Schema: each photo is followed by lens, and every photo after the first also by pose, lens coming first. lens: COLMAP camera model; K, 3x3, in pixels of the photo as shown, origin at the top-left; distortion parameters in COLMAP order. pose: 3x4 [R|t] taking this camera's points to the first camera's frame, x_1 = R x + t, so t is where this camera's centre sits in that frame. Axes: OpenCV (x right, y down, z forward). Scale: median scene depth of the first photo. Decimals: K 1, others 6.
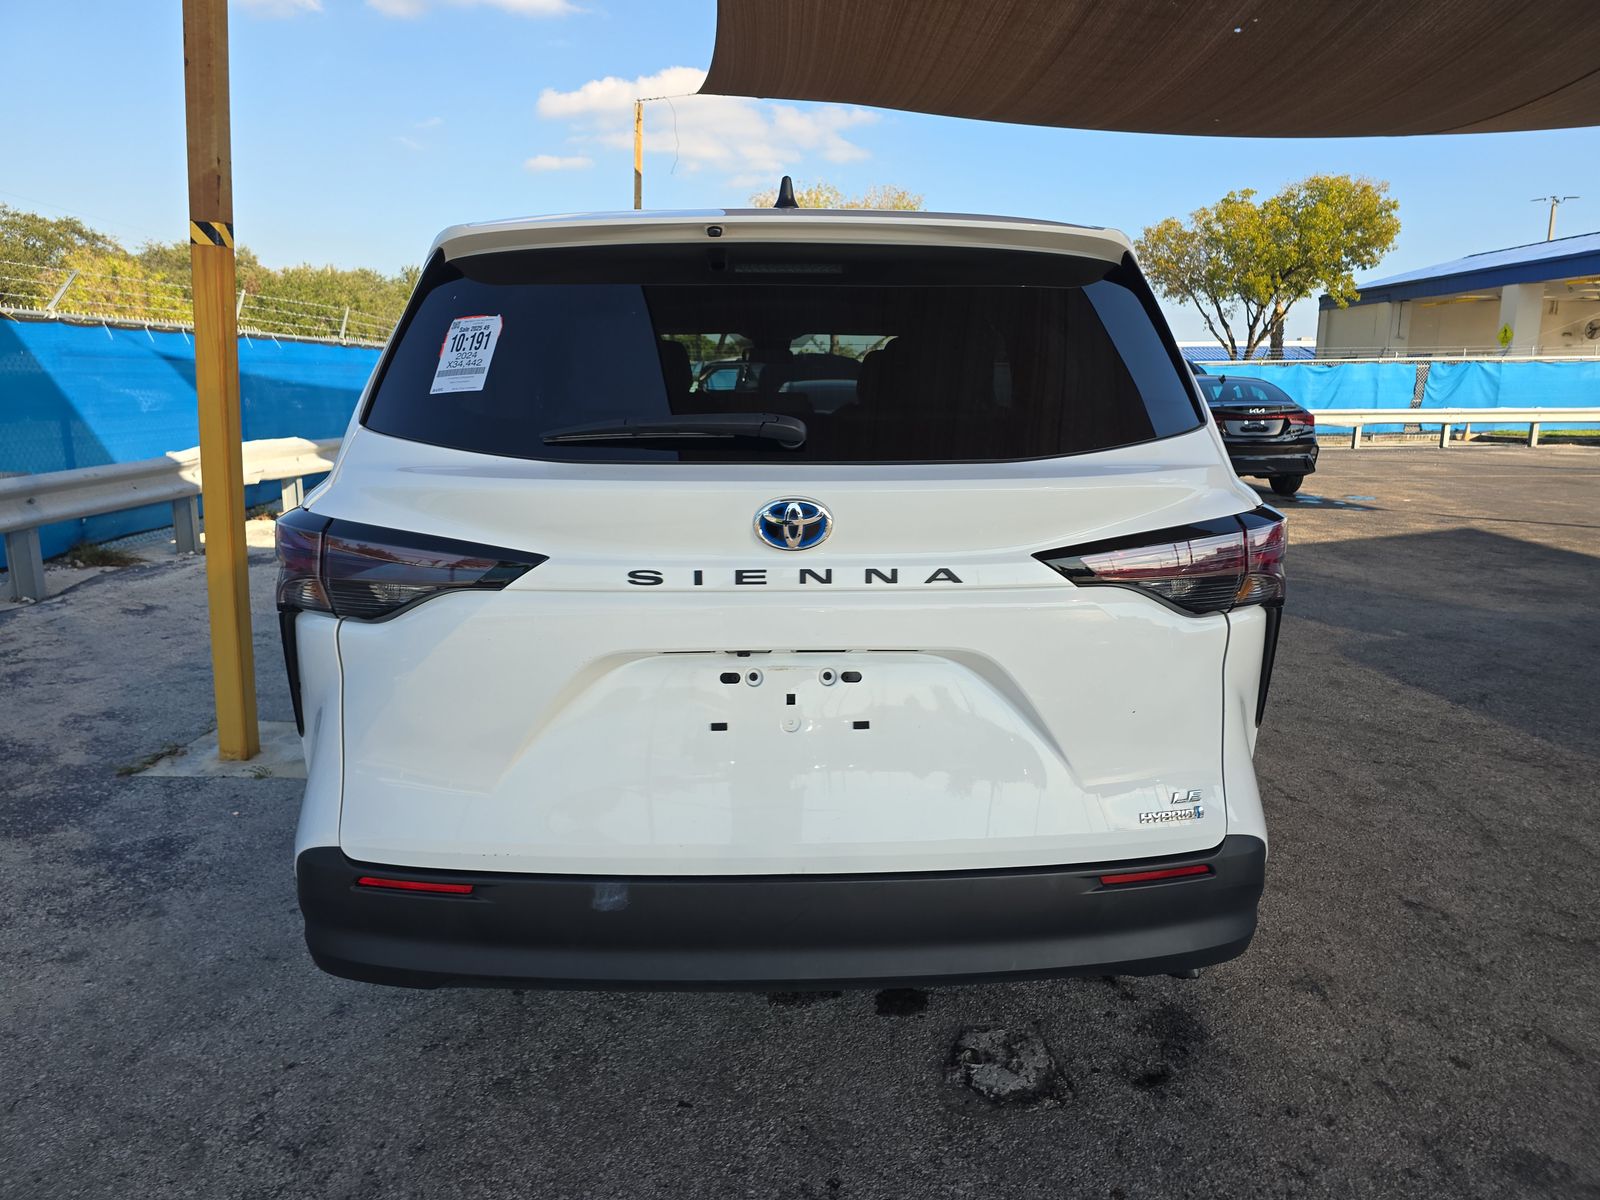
lens RADIAL K [[1095.8, 0, 805.7], [0, 1095.8, 602.4], [0, 0, 1]] dist [0.068634, -0.065901]
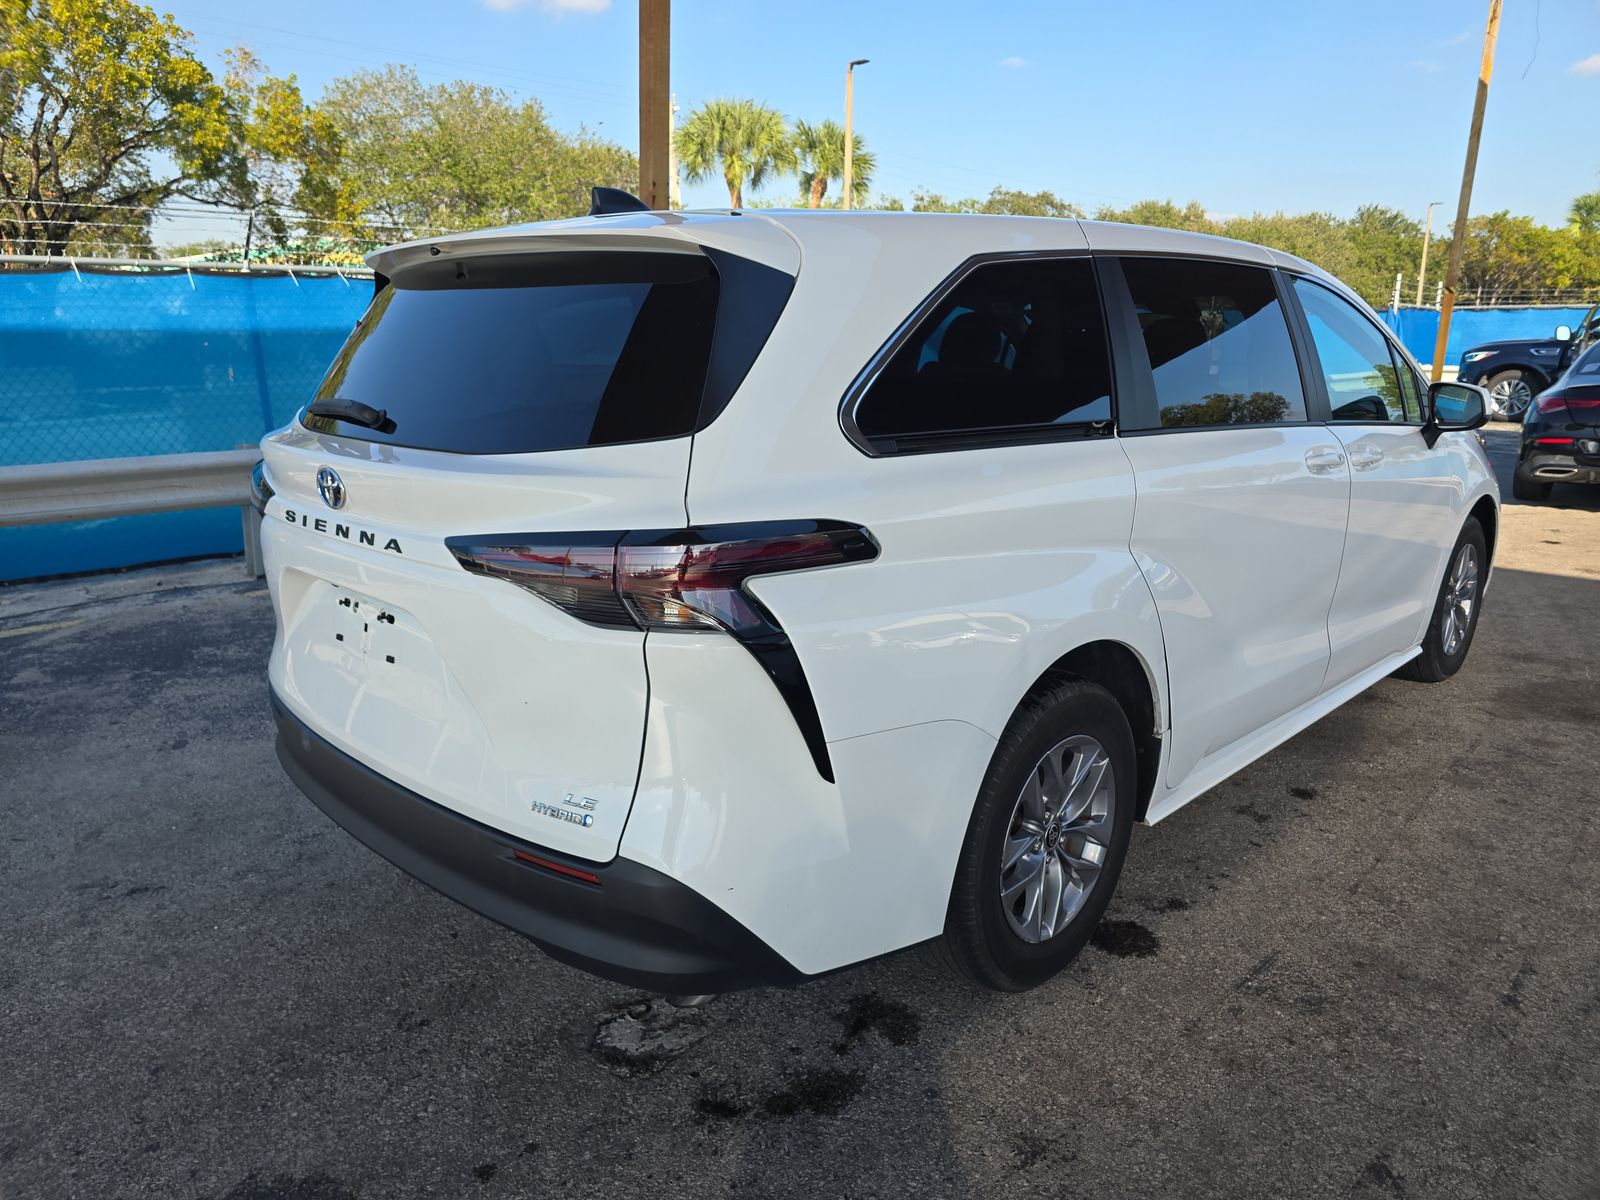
lens RADIAL K [[1095.8, 0, 805.7], [0, 1095.8, 602.4], [0, 0, 1]] dist [0.068634, -0.065901]
pose [[0.681773, 0.176184, -0.710031, 0.983328], [-0.144043, 0.983896, 0.105829, -0.117801], [0.717243, 0.030124, 0.696172, 0.375062]]
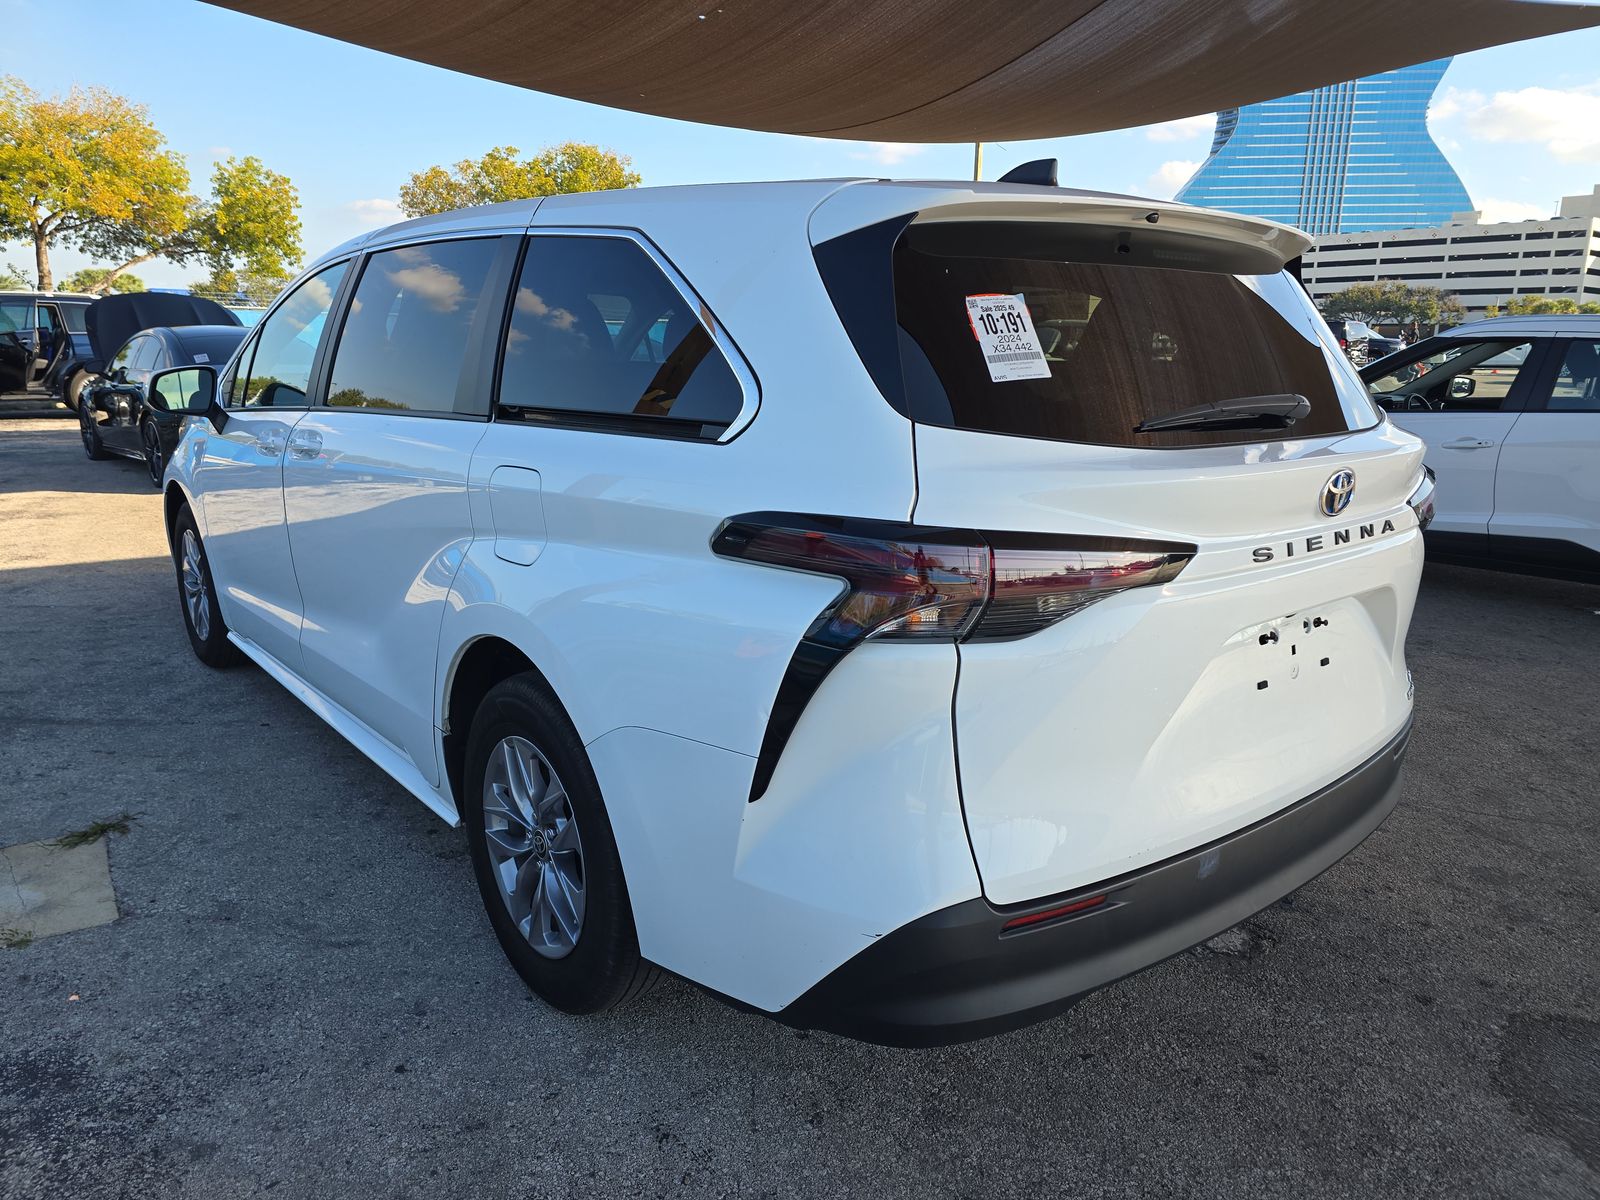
lens RADIAL K [[1088.3, 0, 800.0], [0, 1088.3, 600.0], [0, 0, 1]] dist [0.028555, -0.004298]
pose [[0.784979, -0.136045, 0.604401, -0.858364], [0.109054, 0.990701, 0.081361, -0.085810], [-0.609849, 0.002046, 0.792515, 0.330322]]
